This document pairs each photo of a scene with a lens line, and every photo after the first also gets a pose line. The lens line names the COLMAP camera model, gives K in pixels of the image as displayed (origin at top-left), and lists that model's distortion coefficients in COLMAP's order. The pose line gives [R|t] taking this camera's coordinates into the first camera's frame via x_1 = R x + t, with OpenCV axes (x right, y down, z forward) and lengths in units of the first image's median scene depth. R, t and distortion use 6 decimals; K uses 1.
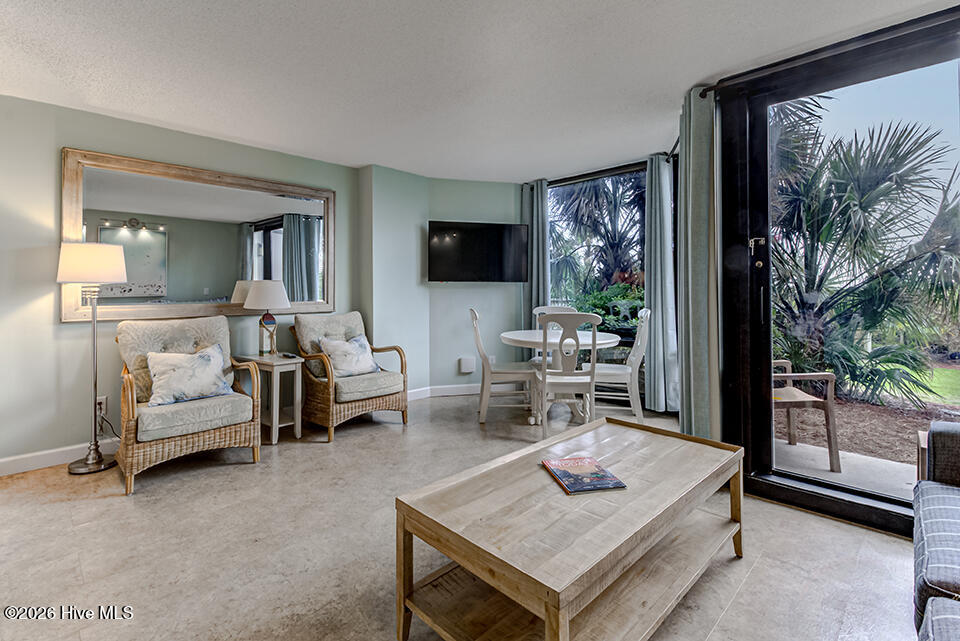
lens RADIAL K [[449.1, 0, 483.1], [0, 449.1, 283.7], [0, 0, 1]] dist [0.010852, 0.000412]
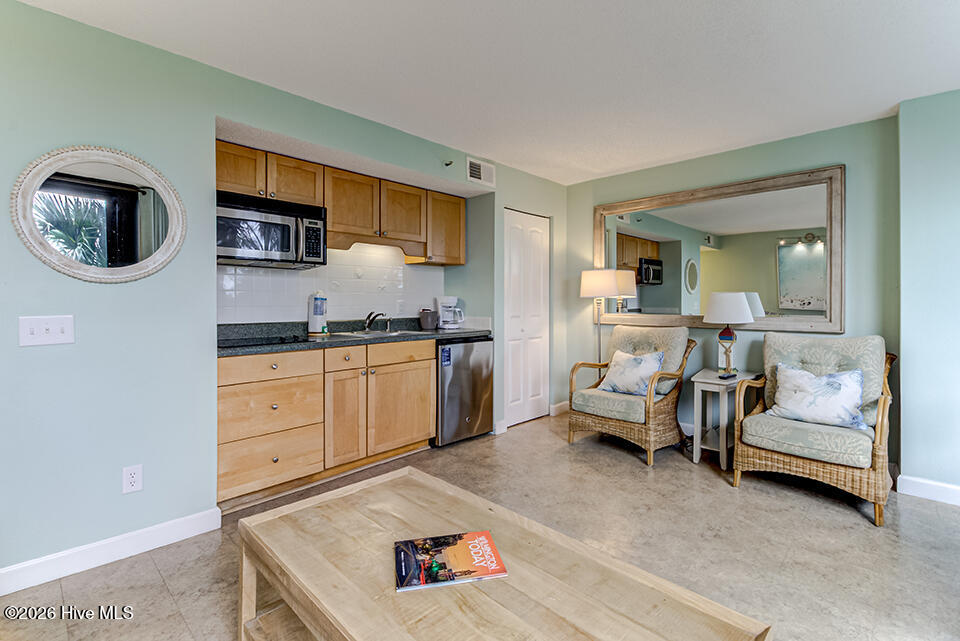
lens RADIAL K [[441.6, 0, 484.0], [0, 441.6, 303.7], [0, 0, 1]] dist [0.013700, -0.013104]
pose [[0.021535, 0.006959, -0.999744, 0.509571], [0.007694, 0.999945, 0.007127, 0.006409], [0.999738, -0.007846, 0.021480, 0.576603]]
